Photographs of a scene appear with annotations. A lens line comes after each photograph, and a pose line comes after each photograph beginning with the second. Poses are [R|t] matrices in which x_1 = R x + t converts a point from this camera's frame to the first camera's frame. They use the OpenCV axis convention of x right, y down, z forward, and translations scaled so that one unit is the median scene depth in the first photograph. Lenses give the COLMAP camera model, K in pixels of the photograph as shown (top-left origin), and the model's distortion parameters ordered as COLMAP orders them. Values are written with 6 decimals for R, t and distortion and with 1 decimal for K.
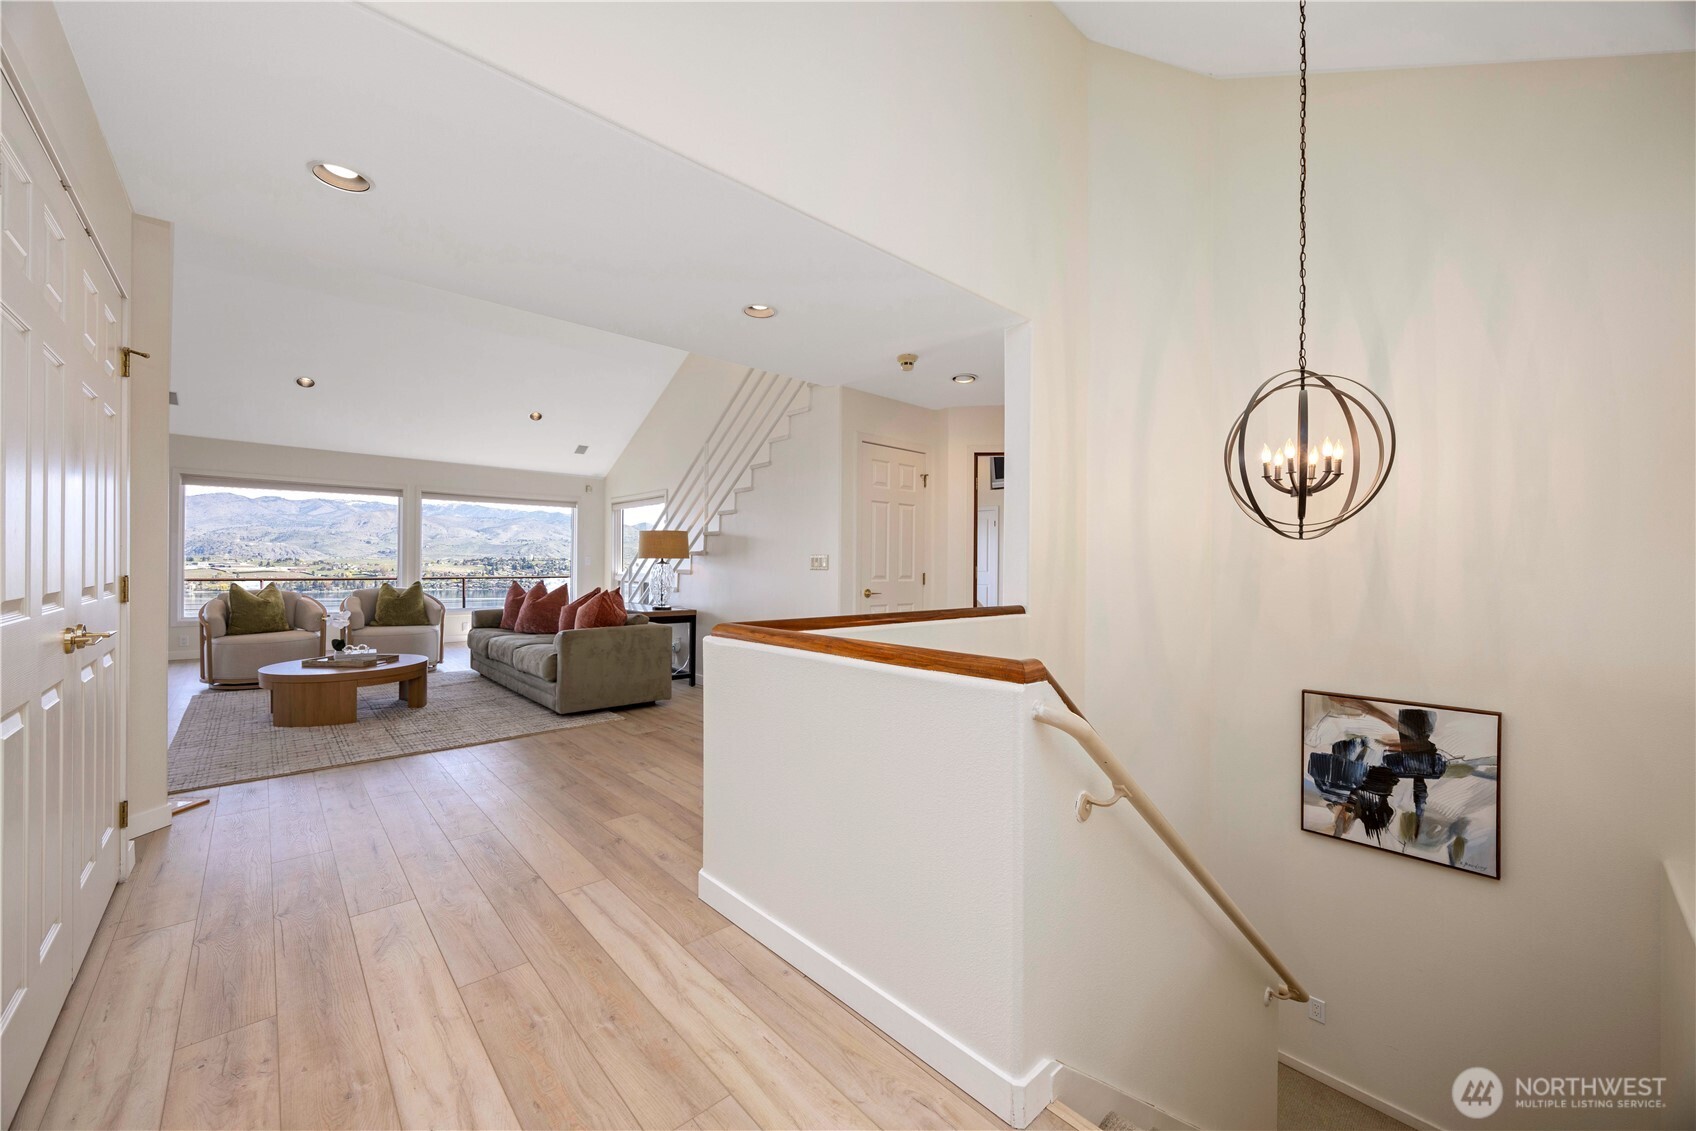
lens RADIAL K [[642.7, 0, 841.0], [0, 642.7, 559.4], [0, 0, 1]] dist [-0.000667, -0.000135]
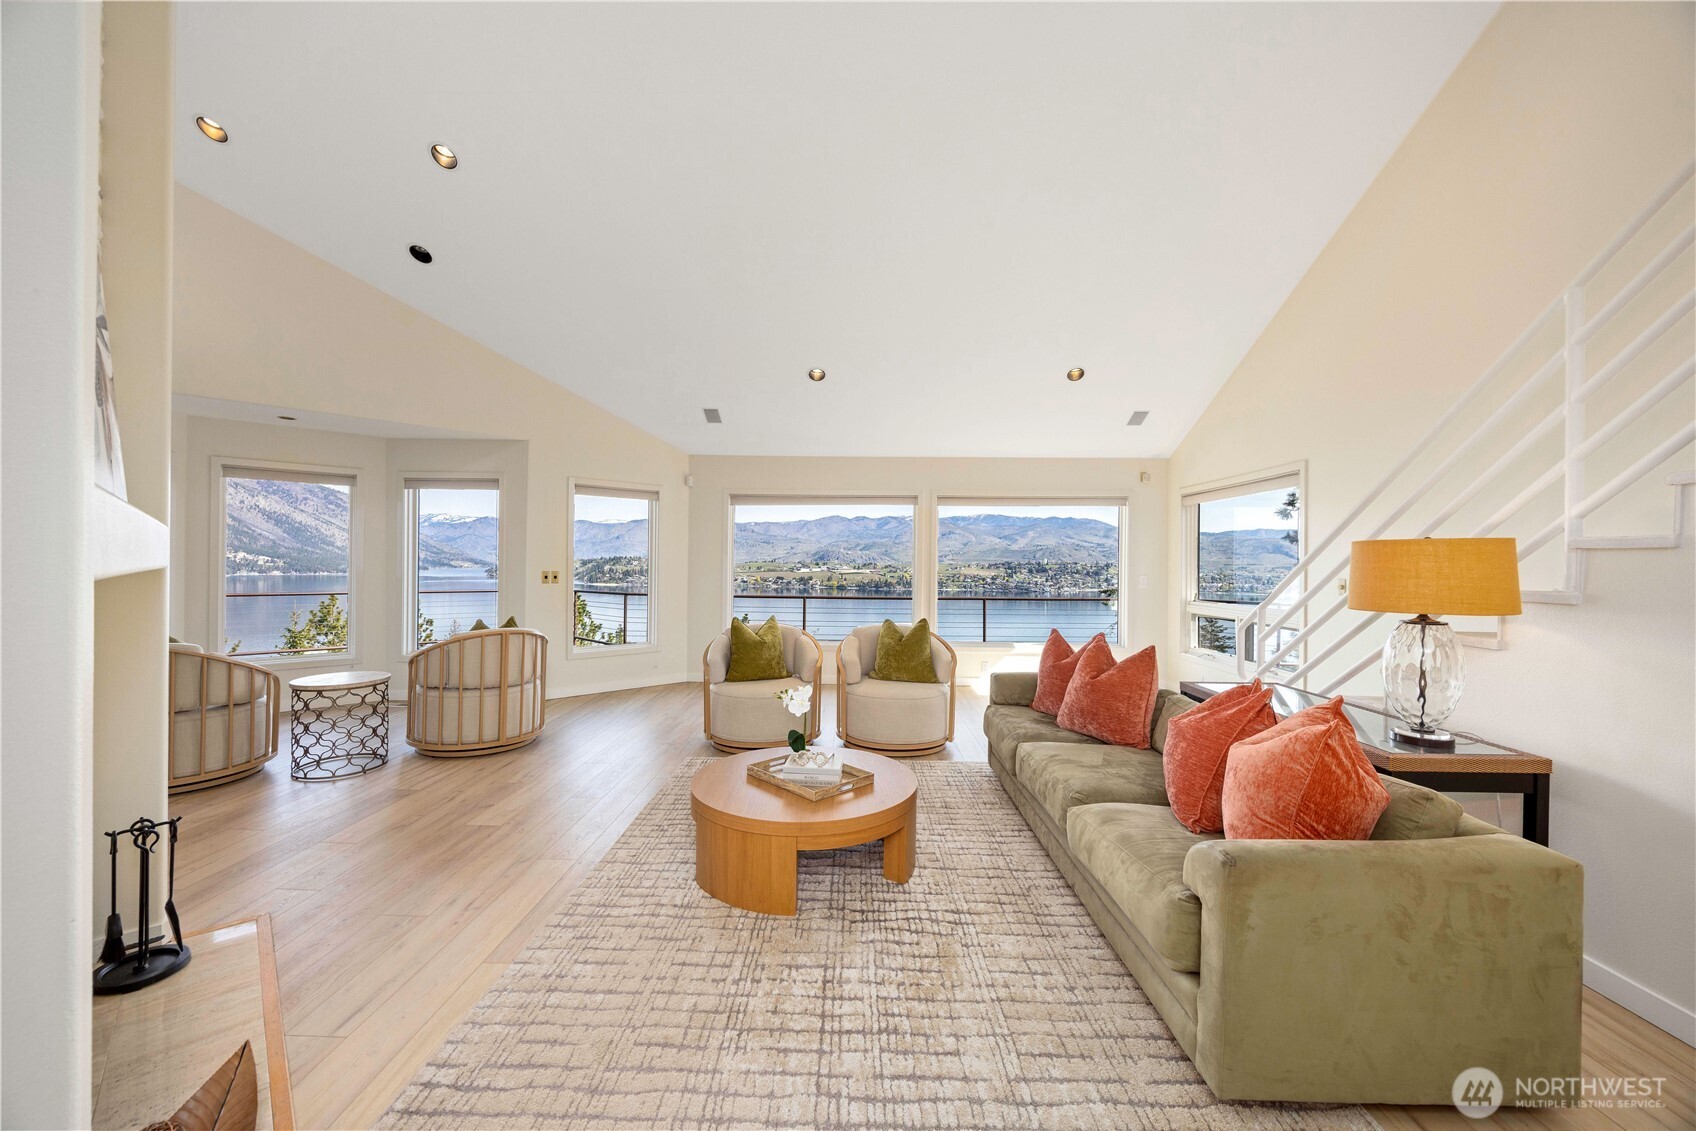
lens RADIAL K [[642.7, 0, 839.6], [0, 642.7, 564.6], [0, 0, 1]] dist [-0.000667, -0.000135]
pose [[0.725681, -0.000377, -0.688031, -0.232577], [0.001748, 0.999998, 0.001296, -0.026870], [0.688029, -0.002143, 0.725680, 0.413001]]
